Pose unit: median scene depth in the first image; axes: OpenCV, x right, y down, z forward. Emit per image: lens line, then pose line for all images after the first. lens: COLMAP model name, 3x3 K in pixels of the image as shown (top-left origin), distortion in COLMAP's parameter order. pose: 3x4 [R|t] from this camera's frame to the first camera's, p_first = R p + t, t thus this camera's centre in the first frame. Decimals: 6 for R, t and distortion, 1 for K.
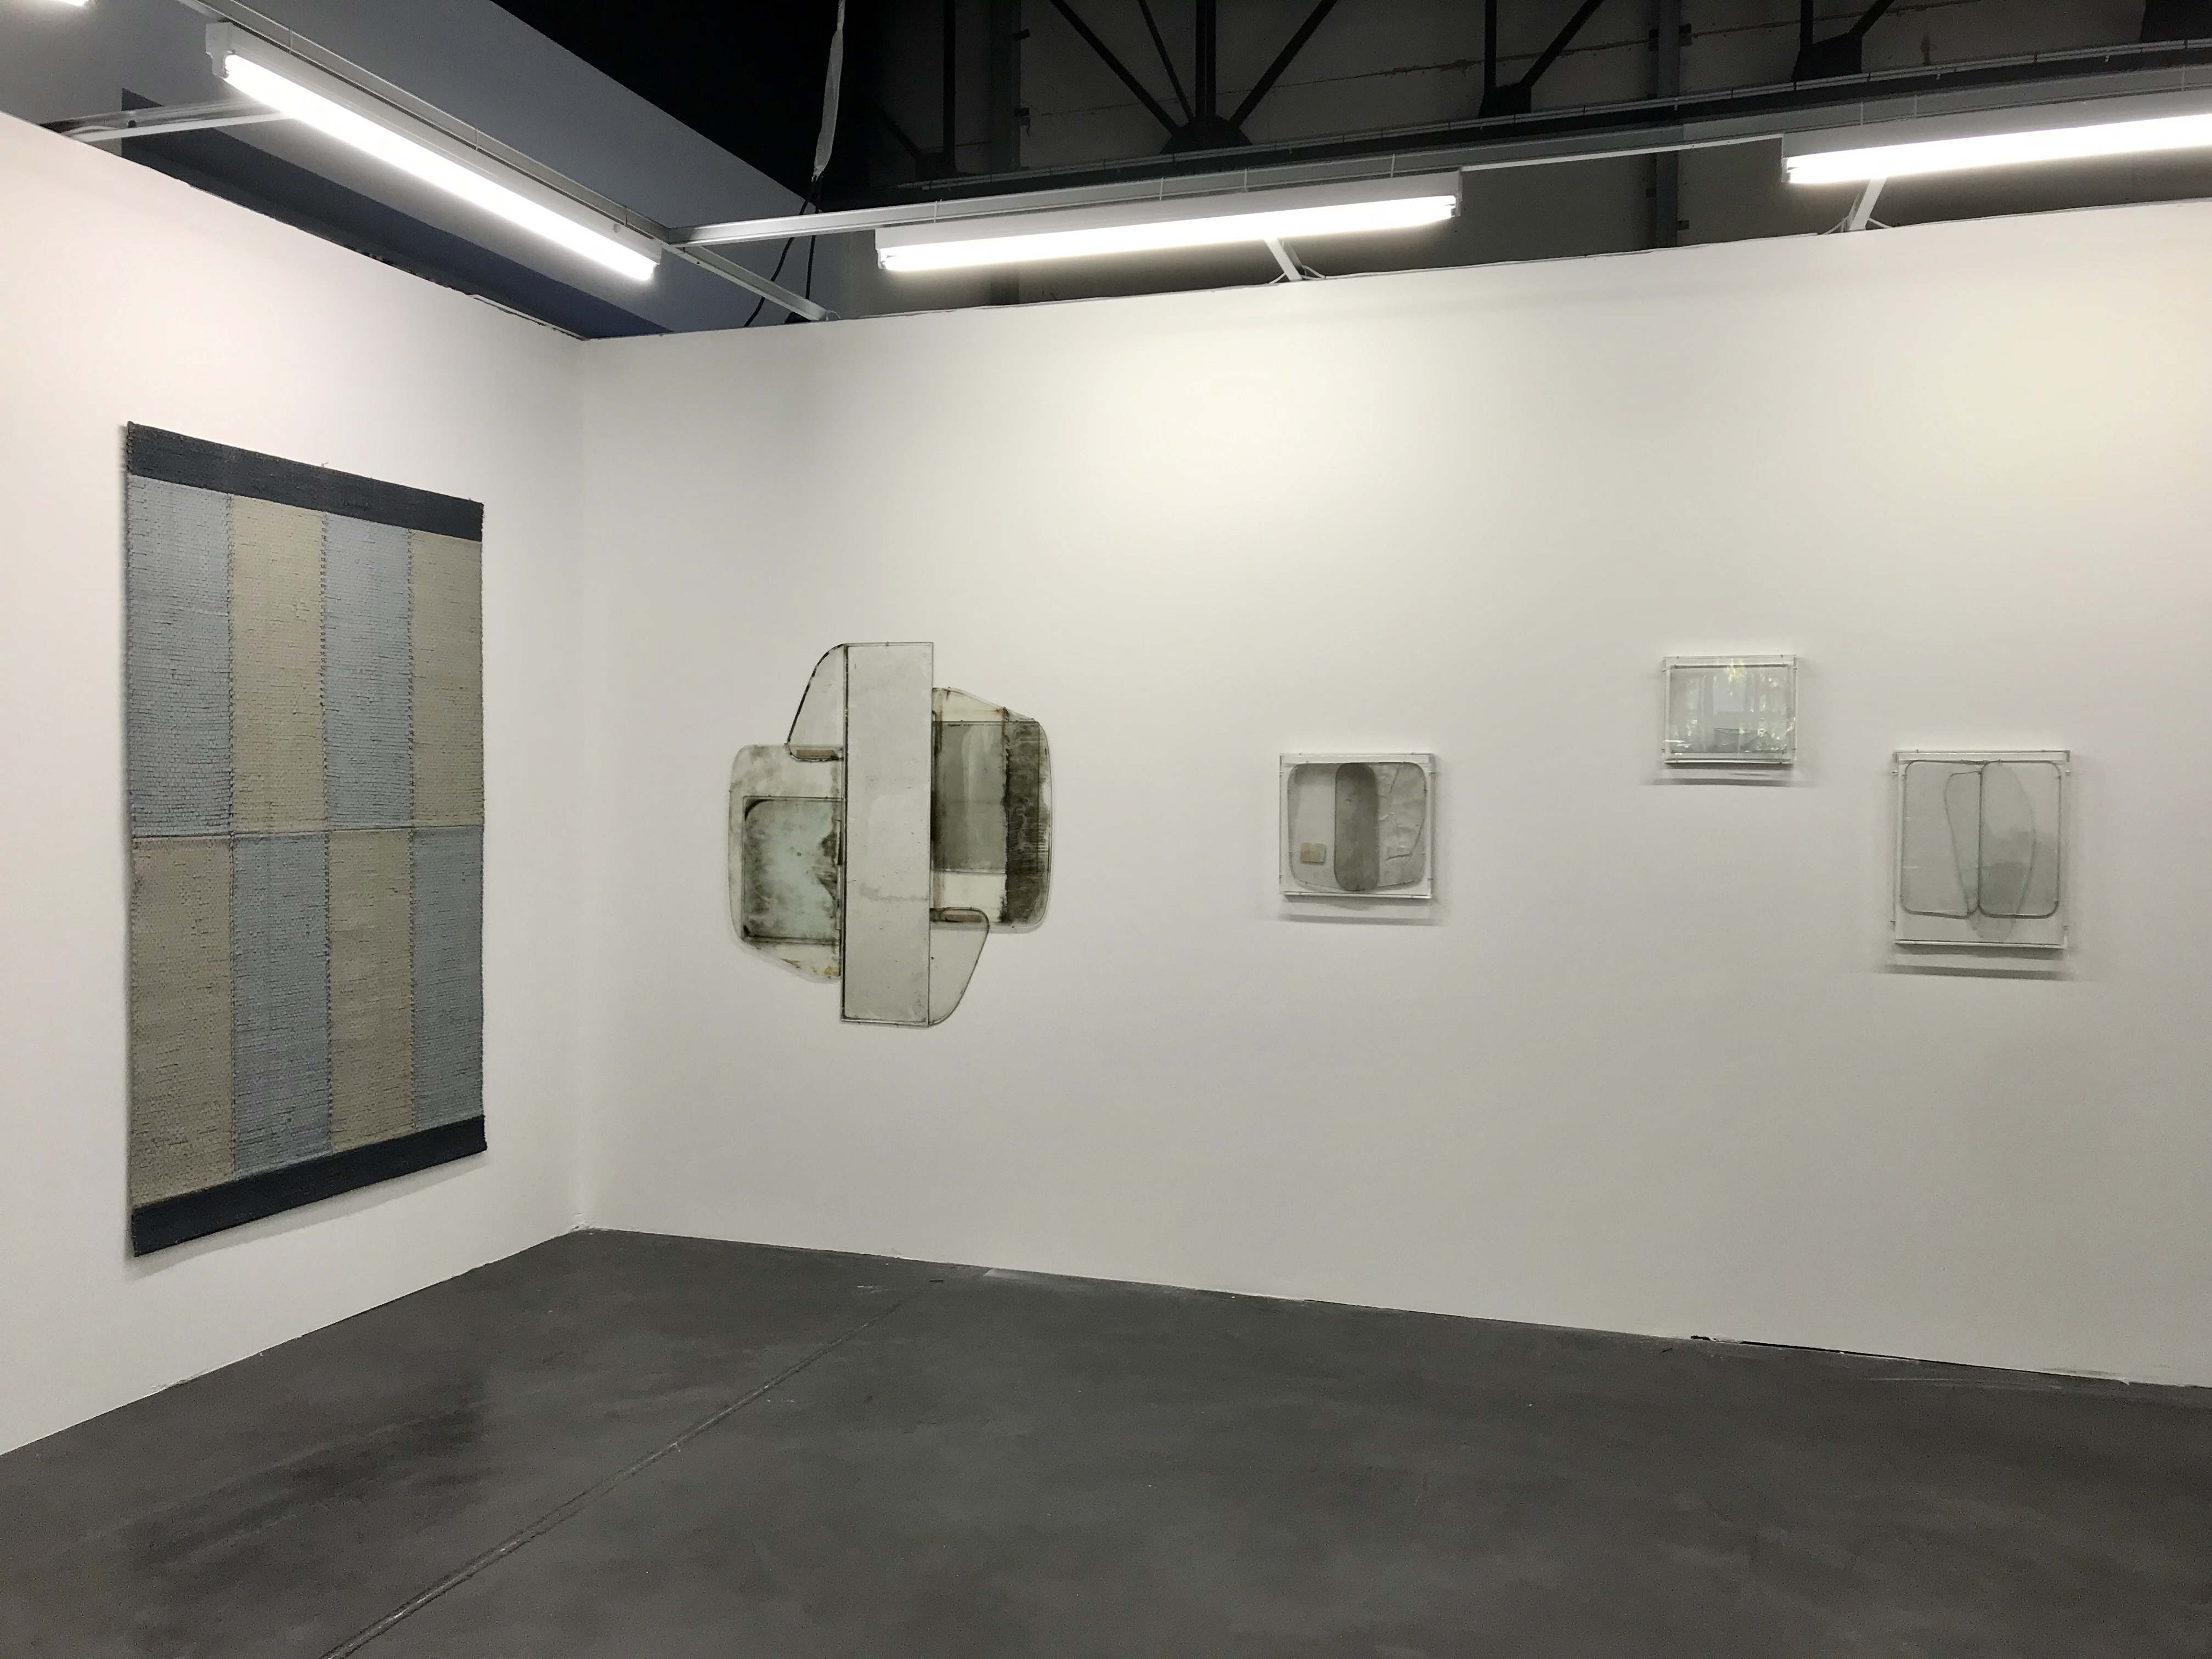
lens RADIAL K [[1786.4, 0, 1085.9], [0, 1786.4, 816.0], [0, 0, 1]] dist [0.065790, -0.133093]
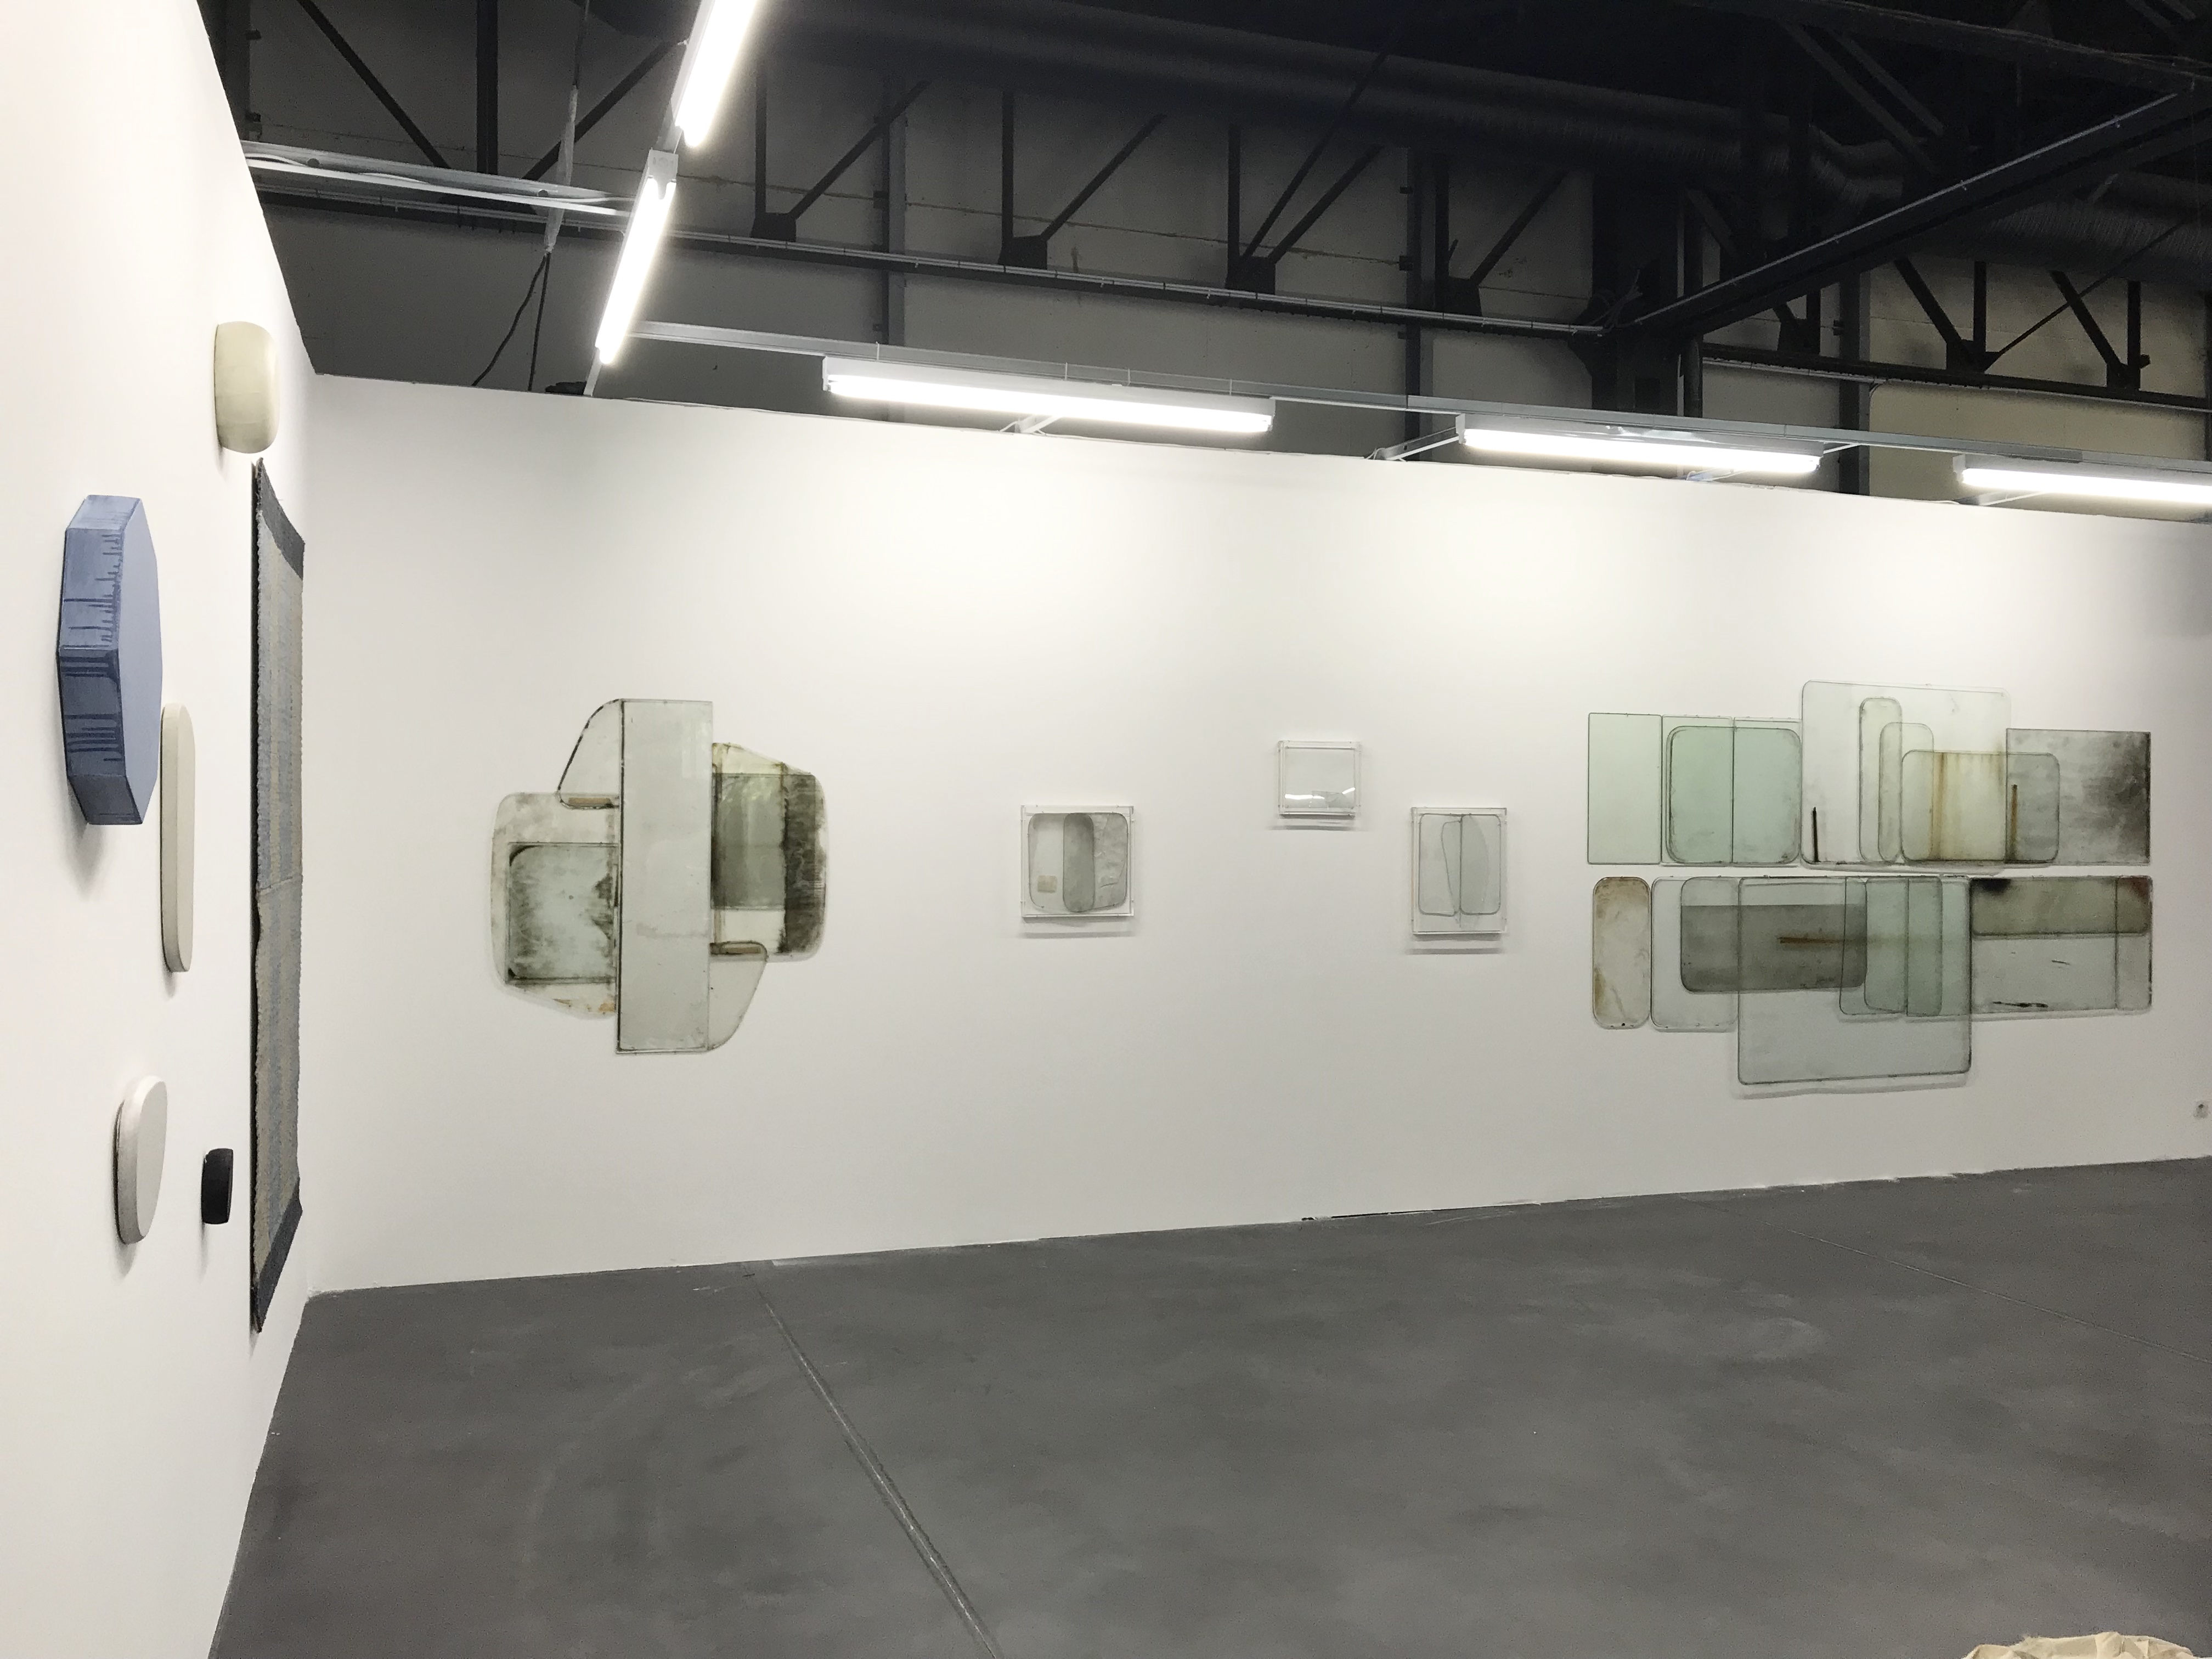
lens RADIAL K [[1786.4, 0, 1085.5], [0, 1786.4, 807.9], [0, 0, 1]] dist [0.065790, -0.133093]
pose [[0.792065, 0.003424, 0.610427, -0.591381], [0.011214, 0.999734, -0.020158, -0.006855], [-0.610334, 0.022812, 0.791816, -0.017537]]
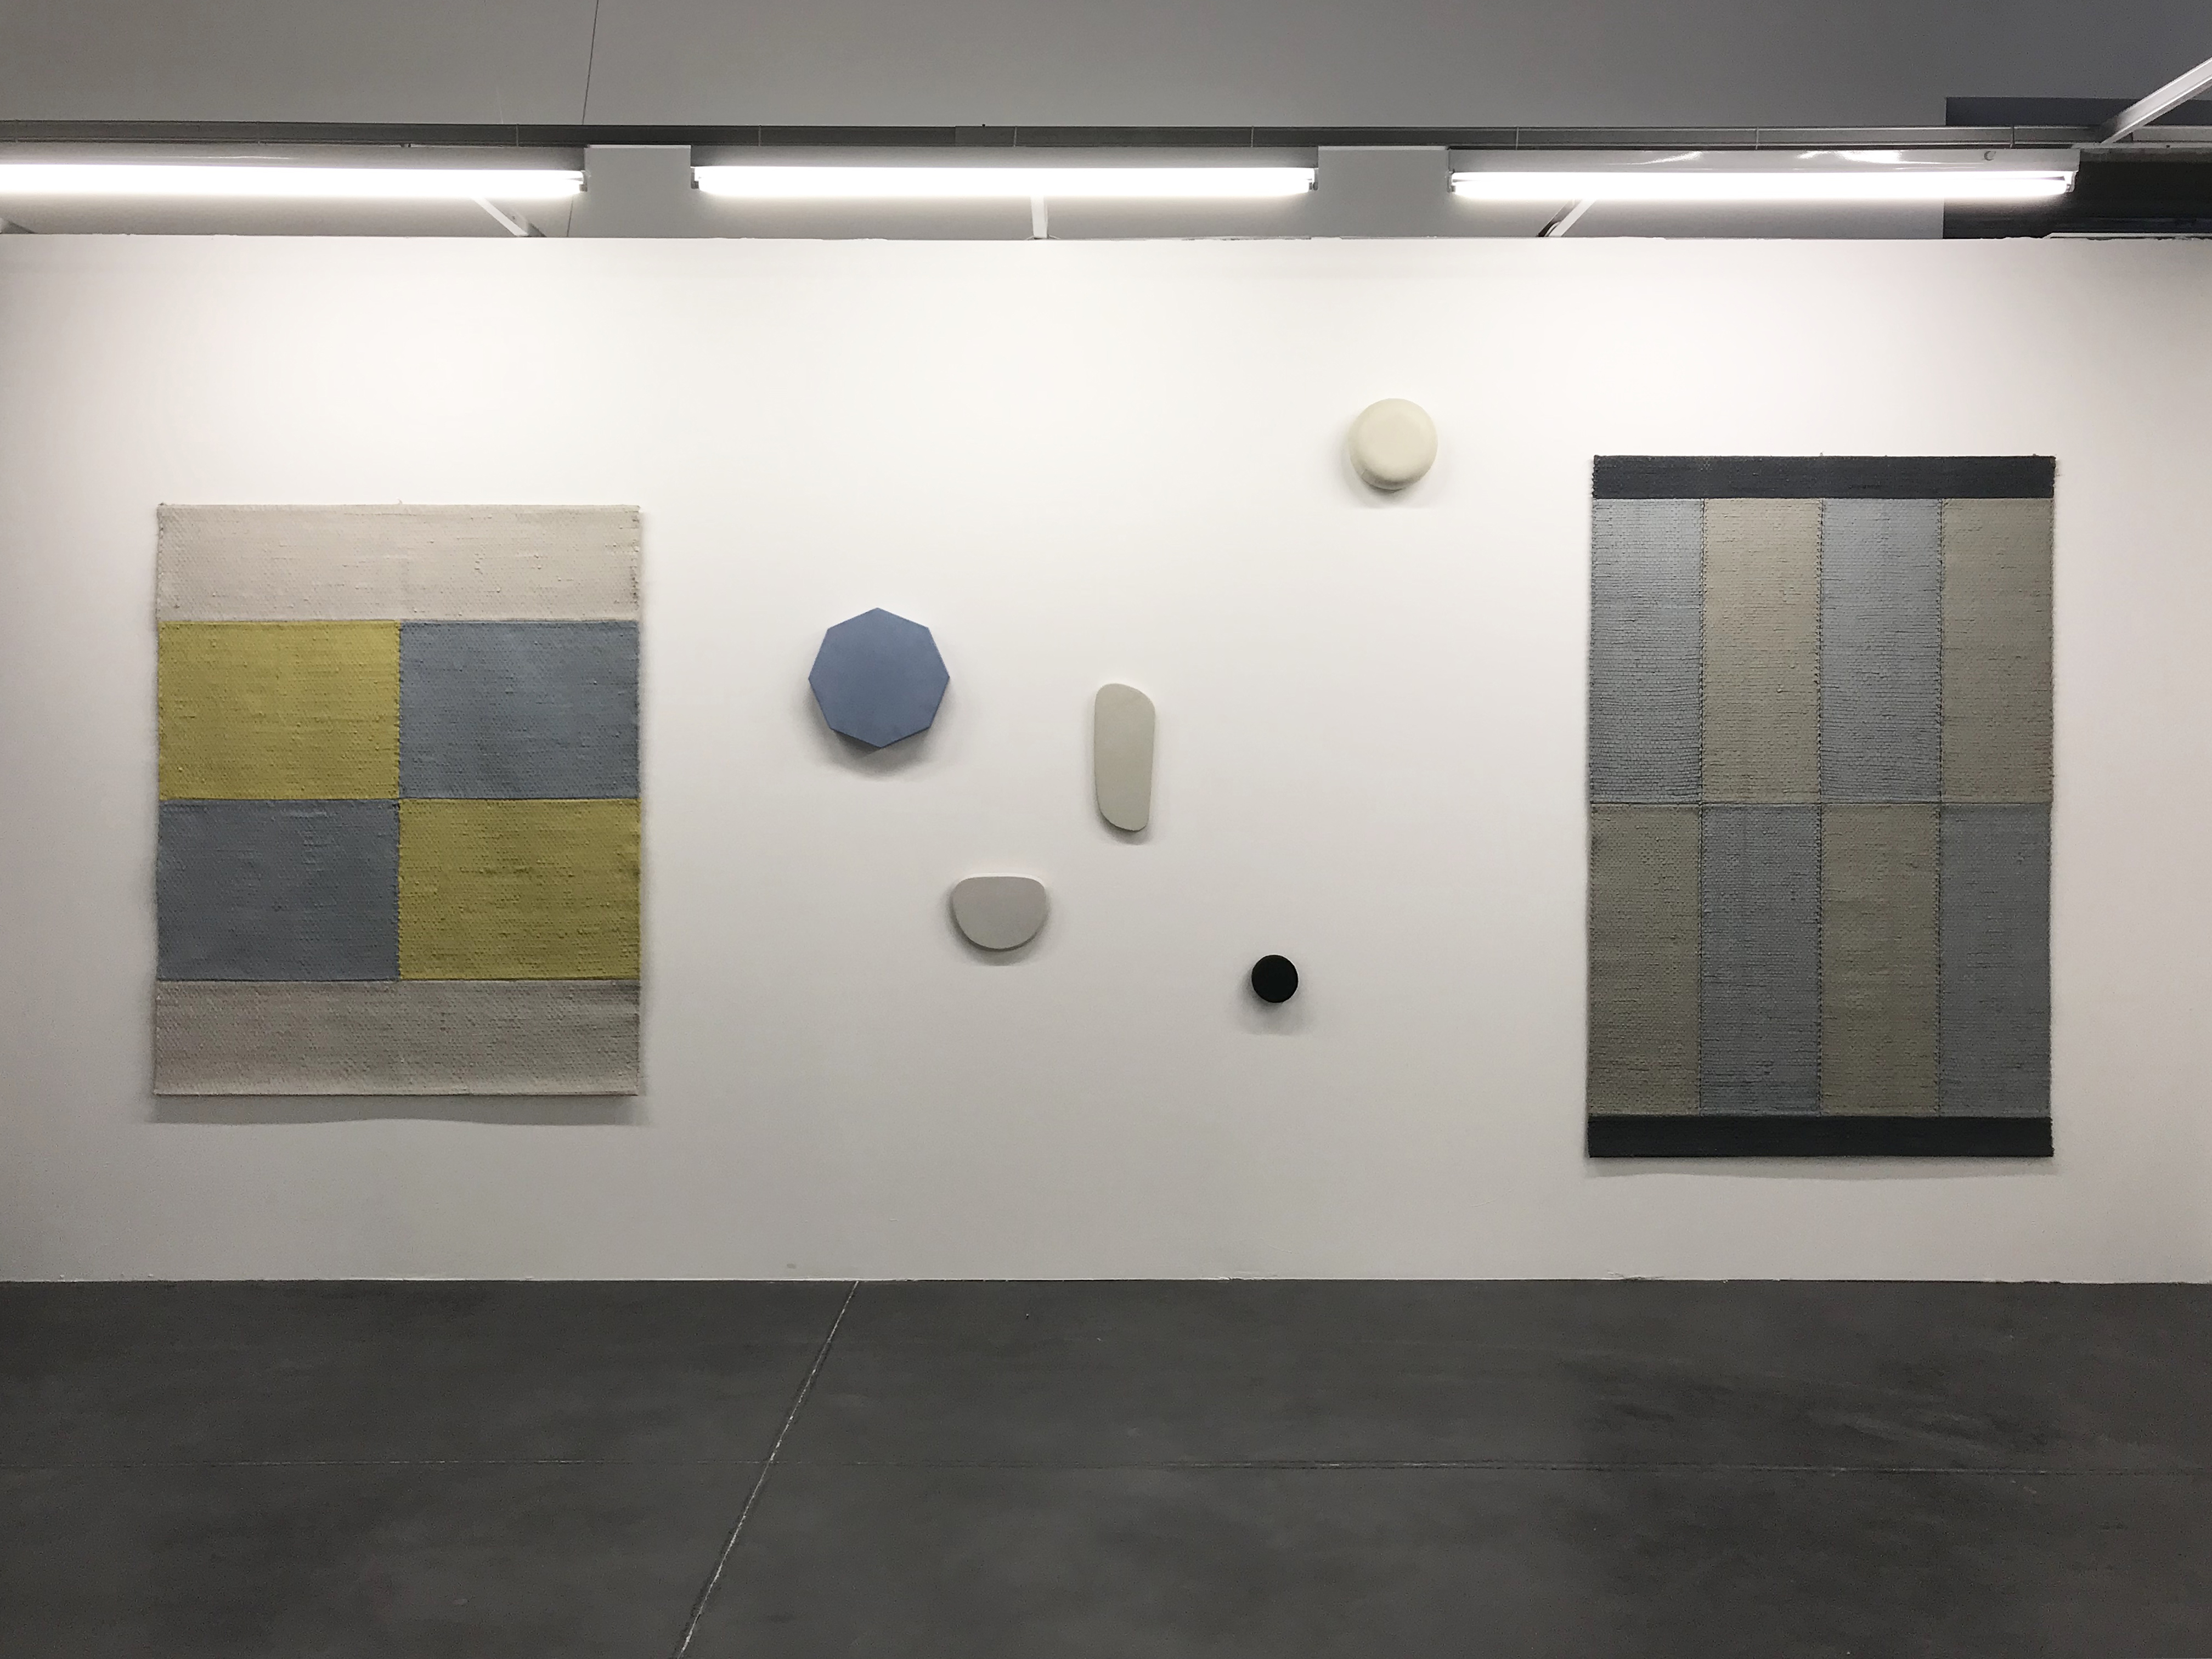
lens RADIAL K [[1786.4, 0, 1103.1], [0, 1786.4, 743.1], [0, 0, 1]] dist [0.065790, -0.133093]
pose [[0.329048, 0.002370, -0.944310, 0.380692], [-0.018868, 0.999814, -0.004065, -0.013130], [0.944125, 0.019155, 0.329031, 0.235559]]
